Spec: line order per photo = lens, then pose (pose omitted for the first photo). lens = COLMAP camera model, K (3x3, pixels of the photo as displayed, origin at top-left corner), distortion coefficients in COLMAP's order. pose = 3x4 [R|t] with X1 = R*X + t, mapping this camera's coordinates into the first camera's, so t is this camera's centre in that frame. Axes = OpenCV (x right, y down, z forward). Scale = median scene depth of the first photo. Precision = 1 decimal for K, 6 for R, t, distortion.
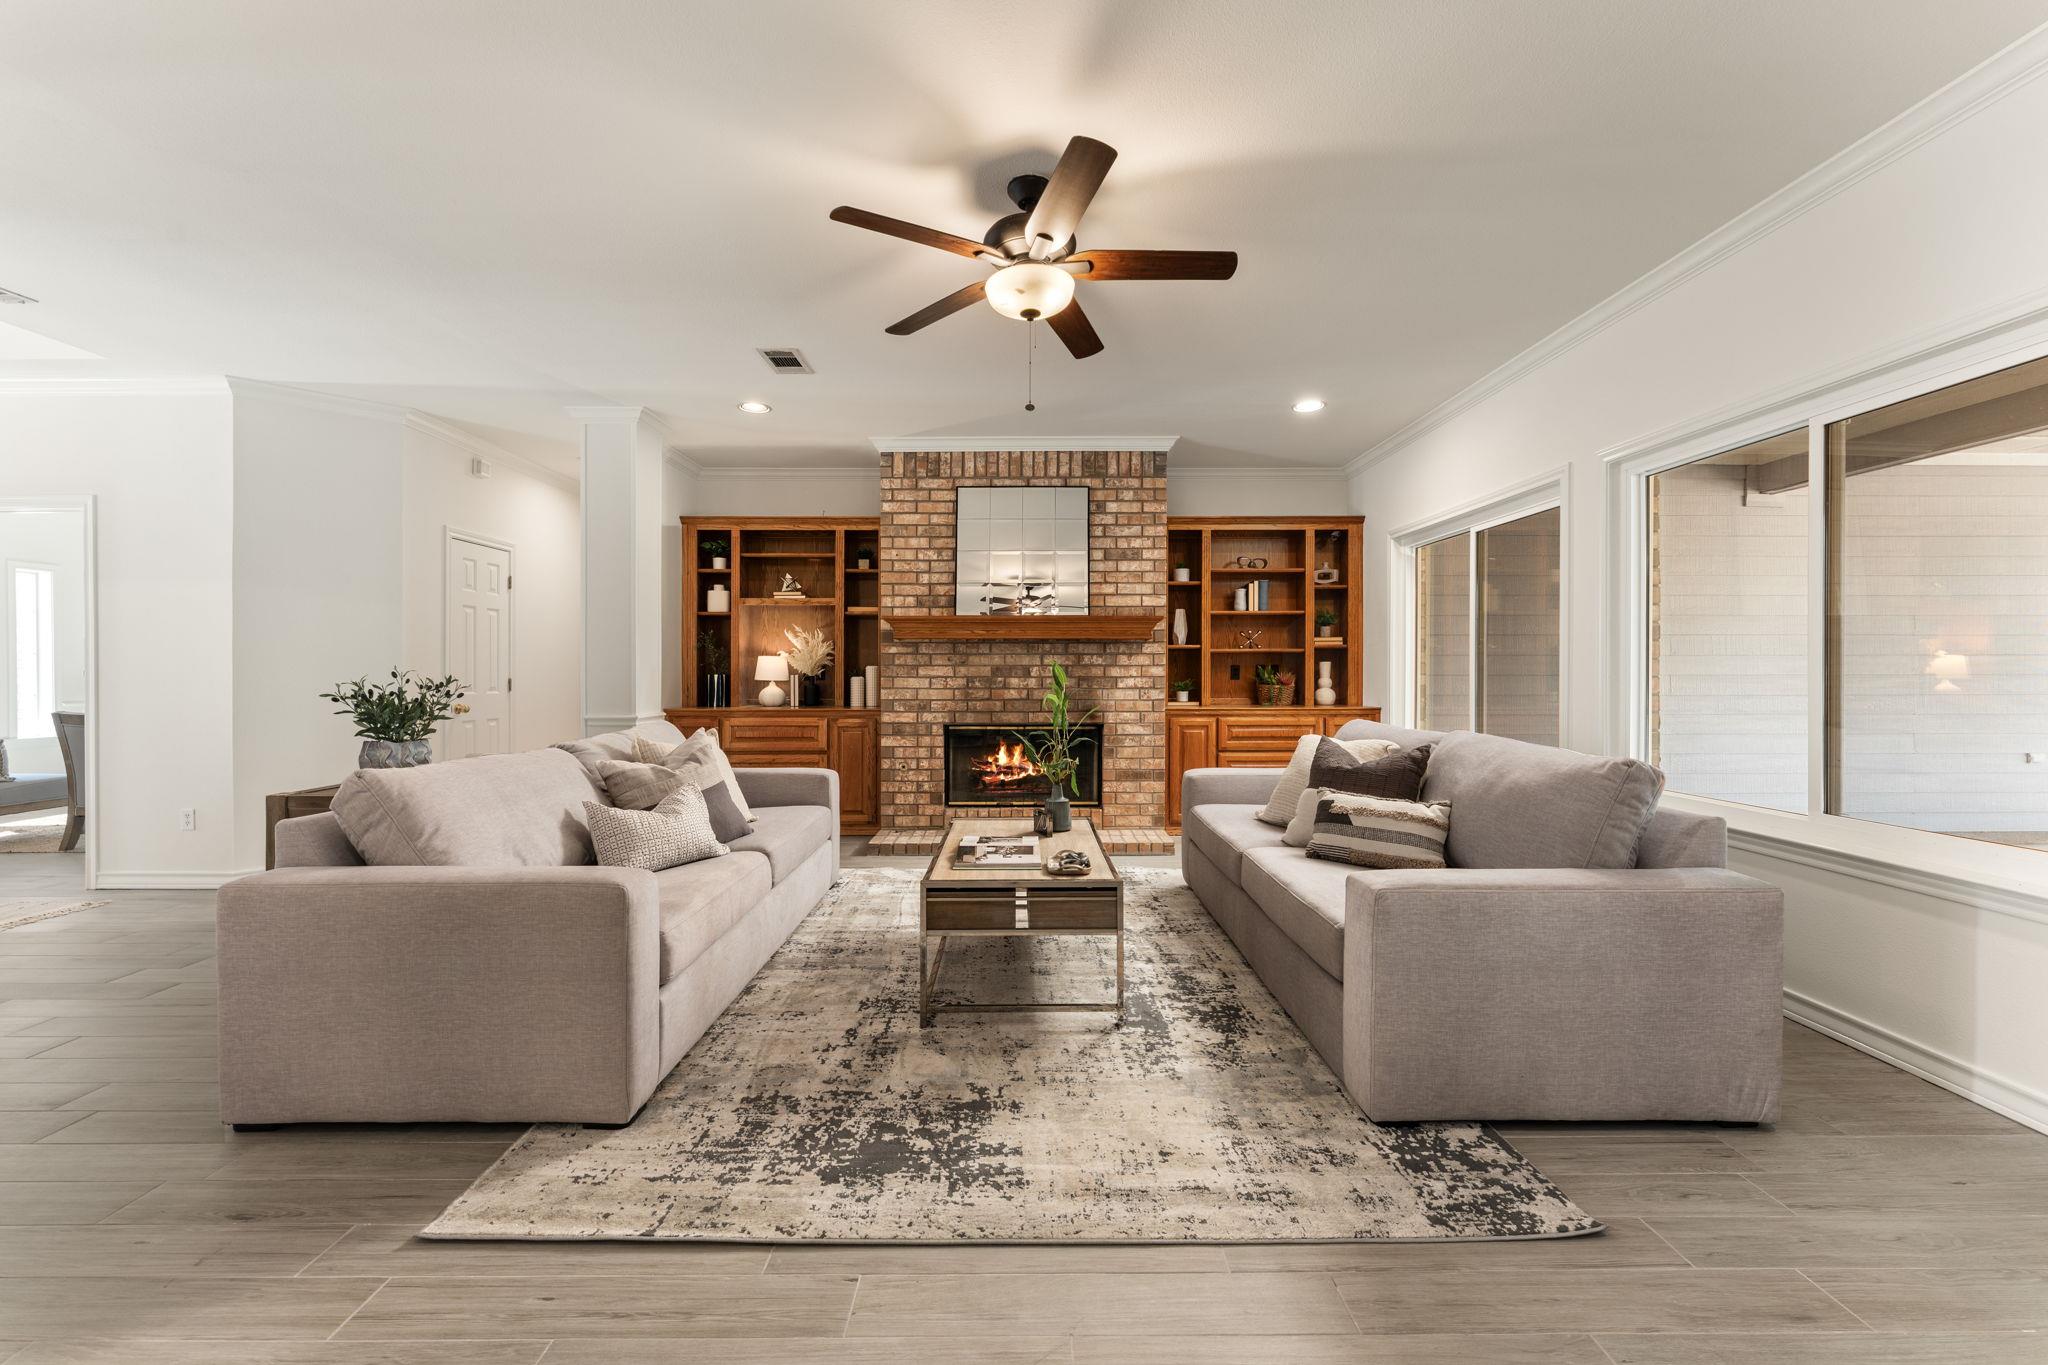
lens RADIAL K [[832.2, 0, 1024.0], [0, 832.2, 682.5], [0, 0, 1]] dist [-0.001071, -0.000293]
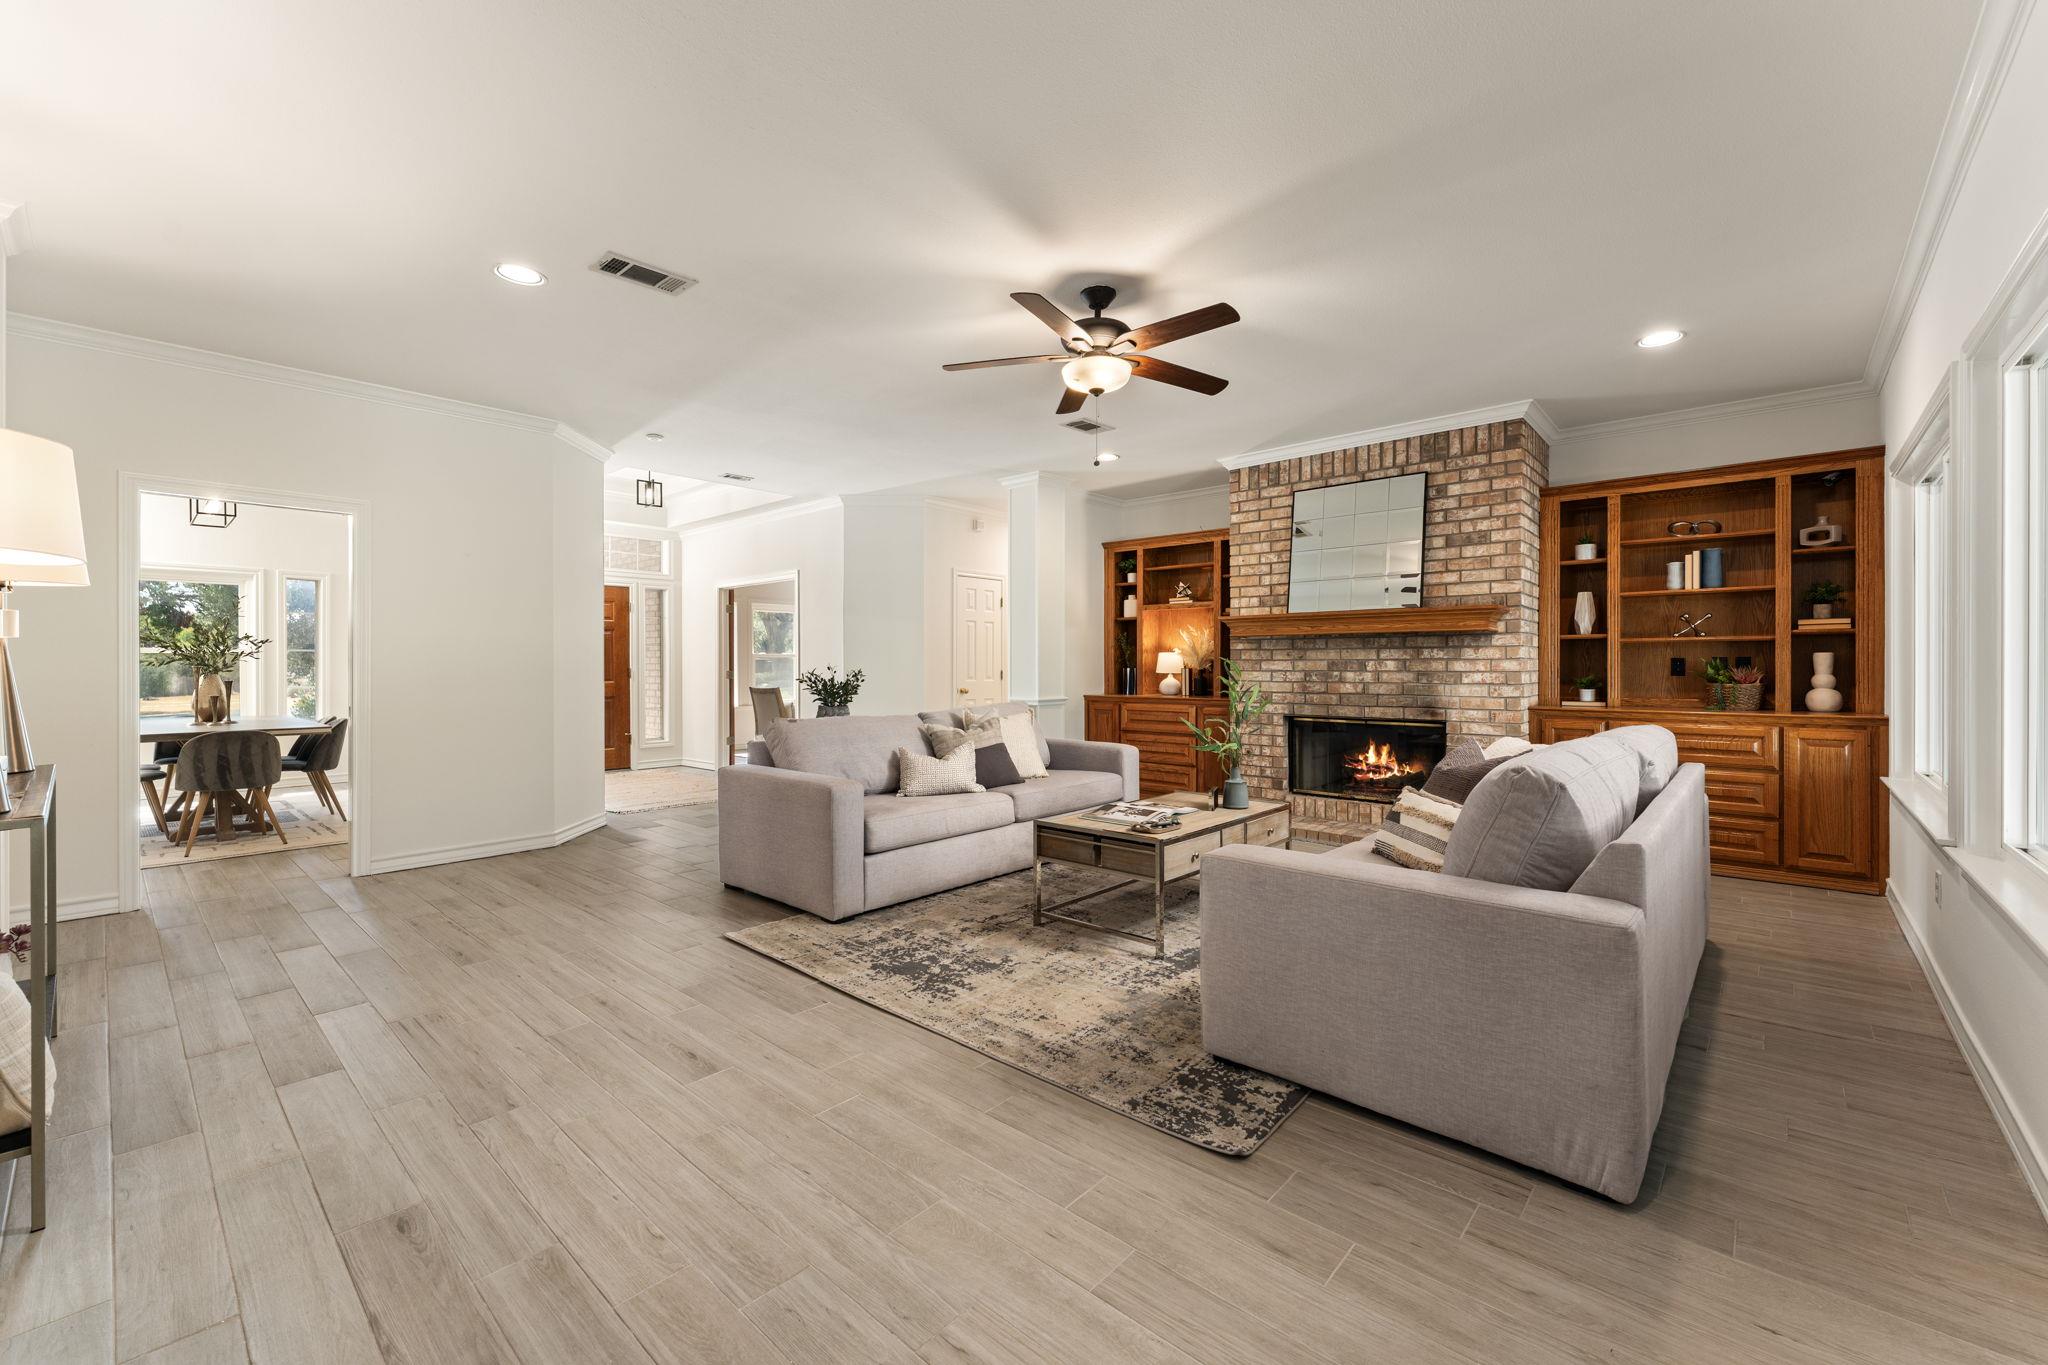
lens RADIAL K [[829.5, 0, 1024.0], [0, 829.5, 682.5], [0, 0, 1]] dist [-0.000966, -0.000090]
pose [[0.738810, 0.013635, -0.673776, 0.378822], [-0.007549, 0.999900, 0.011958, -0.002035], [0.673872, -0.003748, 0.738839, -0.013120]]
